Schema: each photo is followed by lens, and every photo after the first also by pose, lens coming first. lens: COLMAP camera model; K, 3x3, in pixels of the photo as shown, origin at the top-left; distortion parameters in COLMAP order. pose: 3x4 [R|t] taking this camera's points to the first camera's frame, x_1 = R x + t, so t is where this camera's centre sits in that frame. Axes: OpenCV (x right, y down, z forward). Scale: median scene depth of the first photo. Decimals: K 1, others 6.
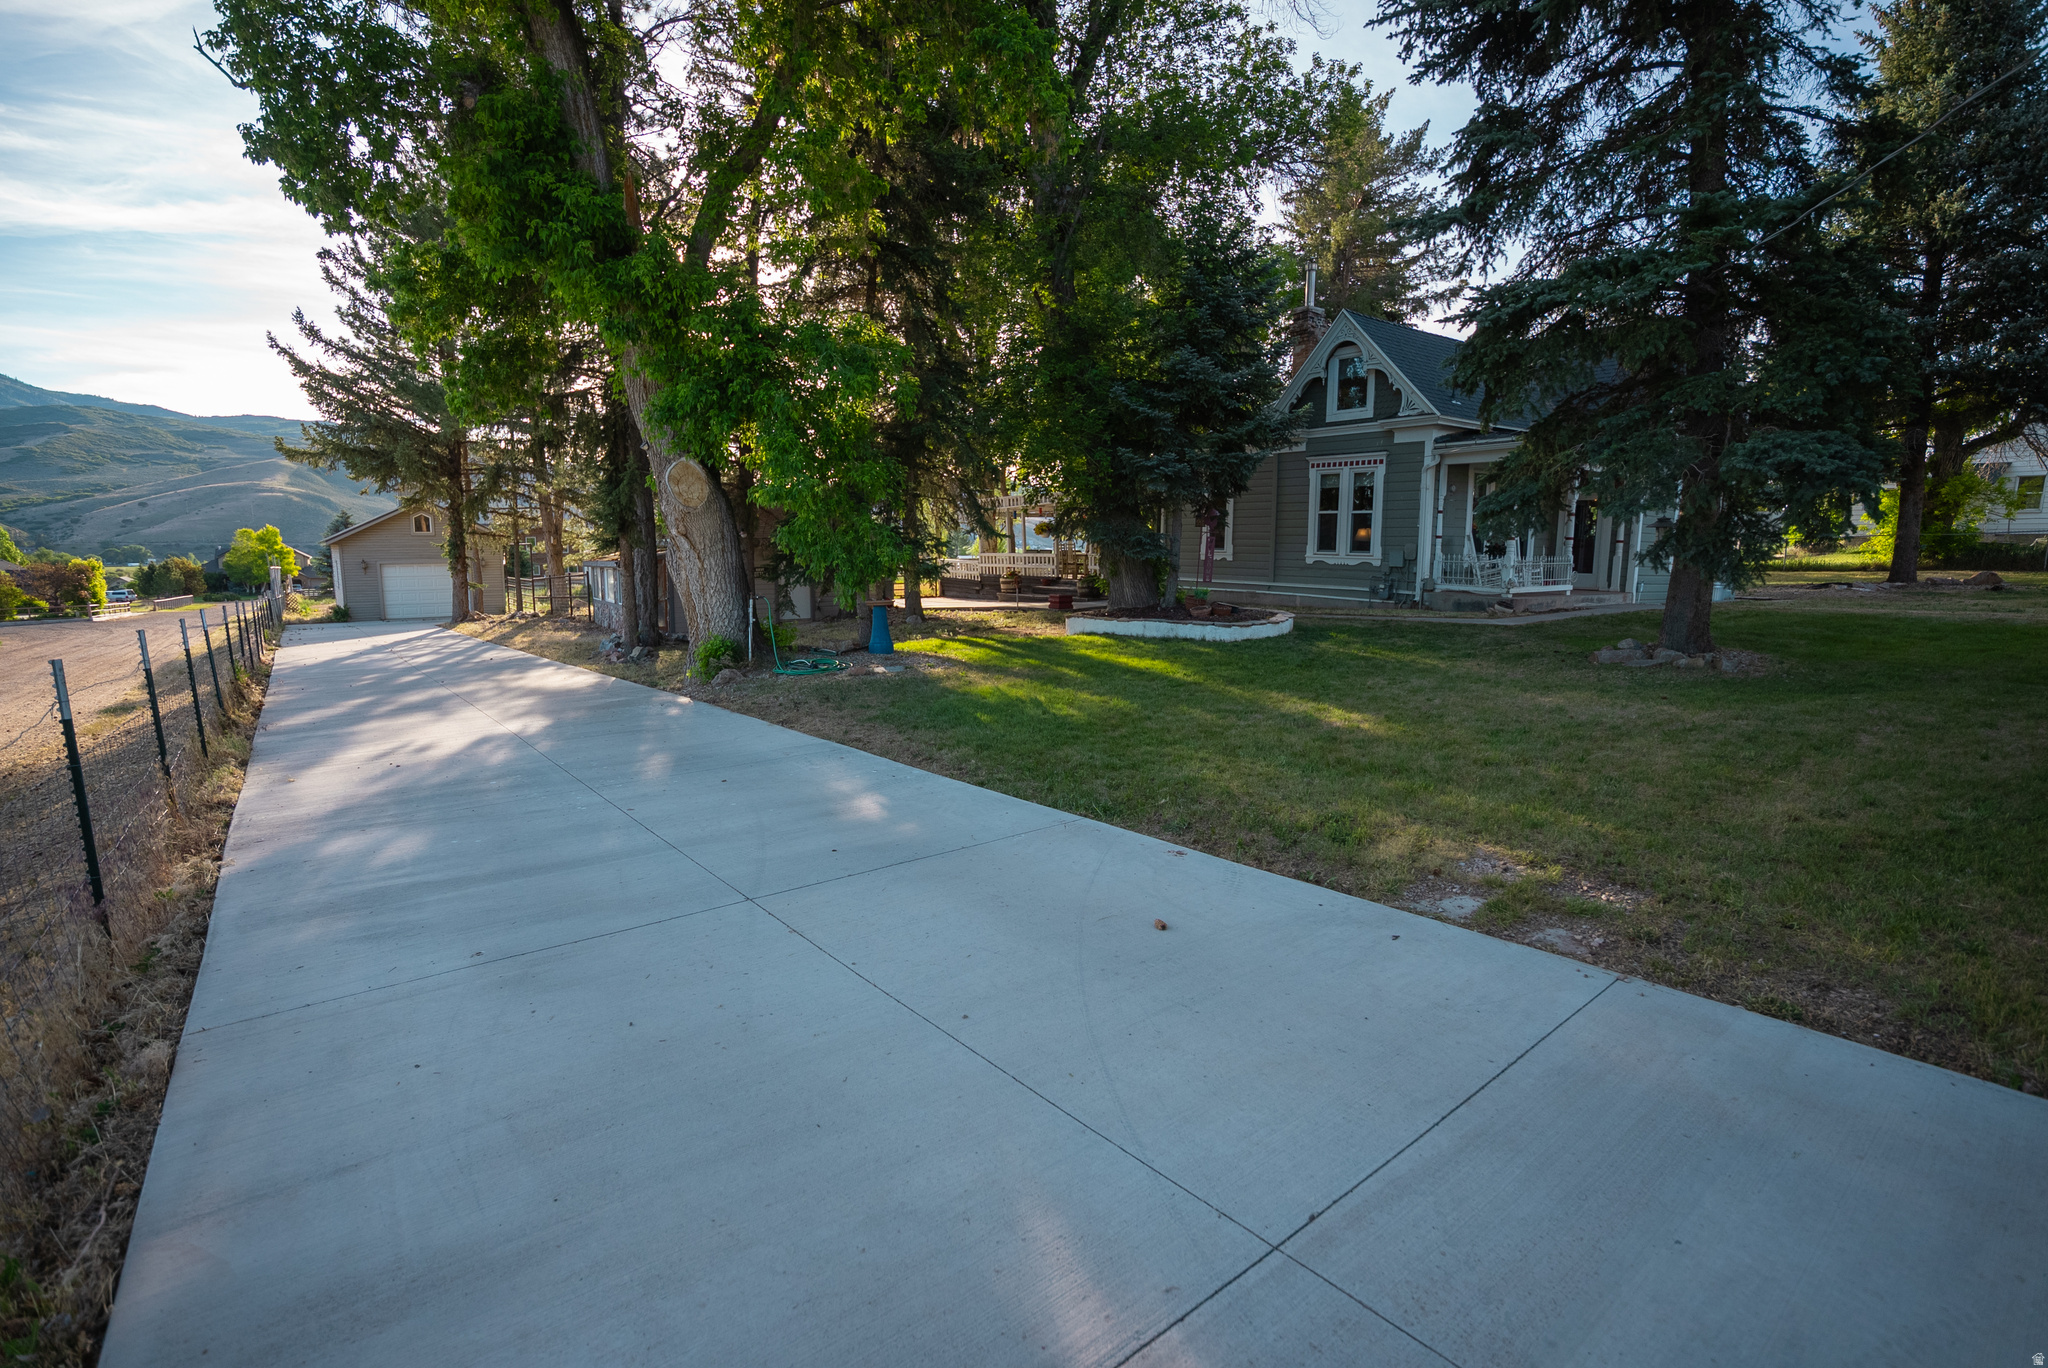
lens RADIAL K [[970.6, 0, 1017.2], [0, 970.6, 681.6], [0, 0, 1]] dist [-0.064124, 0.024735]
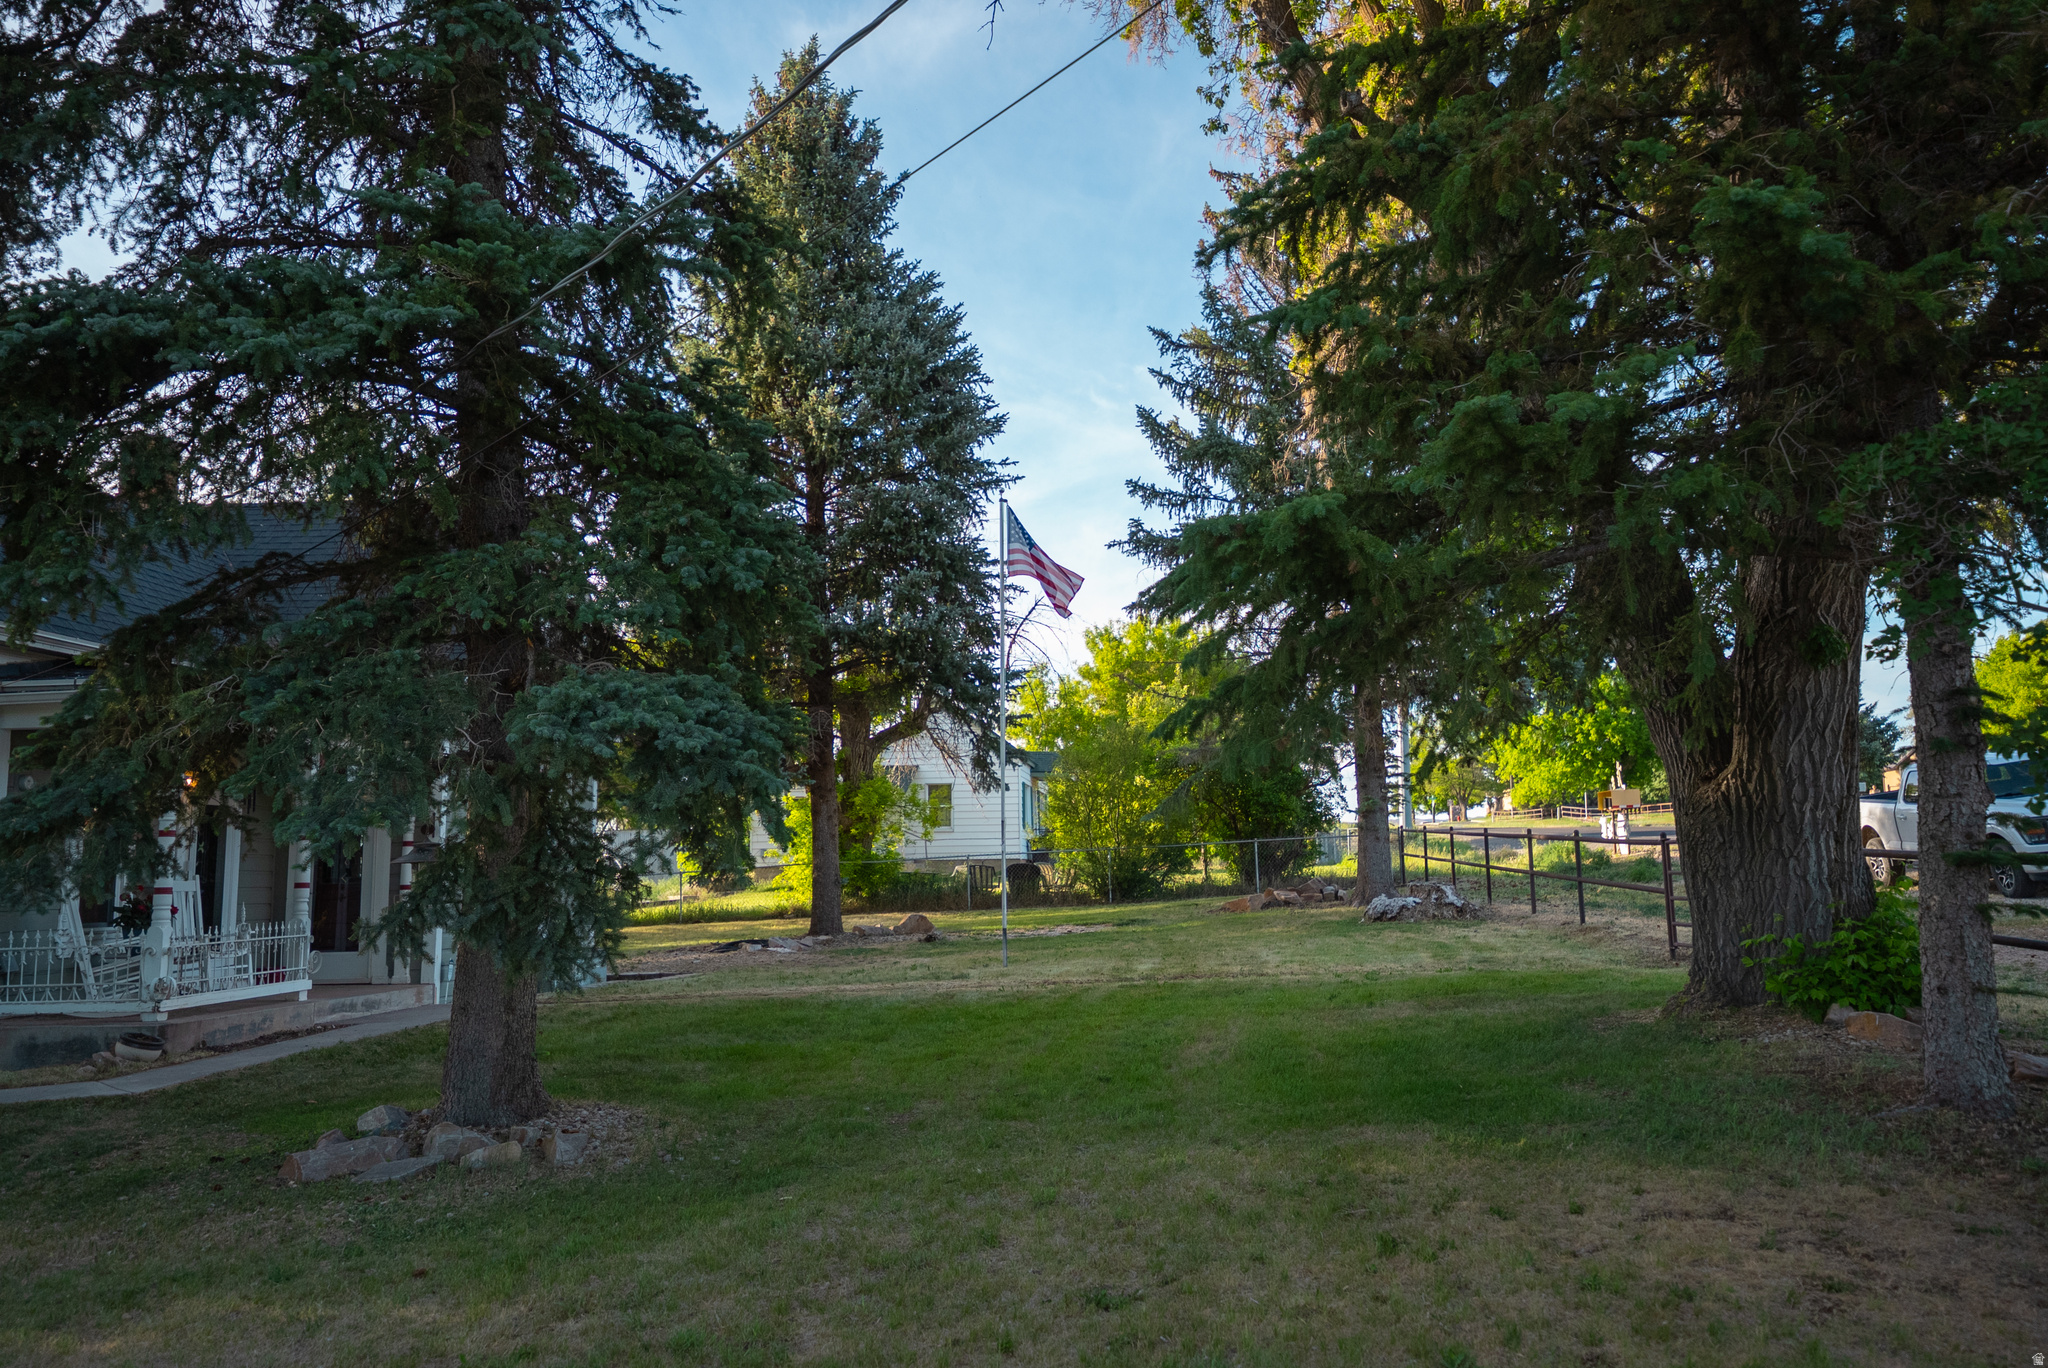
lens RADIAL K [[1703.7, 0, 1025.7], [0, 1703.7, 696.2], [0, 0, 1]] dist [0.029142, 0.008992]
pose [[0.642542, 0.066272, 0.763380, 0.143528], [0.128970, 0.972686, -0.192998, -0.026972], [-0.755319, 0.222462, 0.616444, 0.152422]]
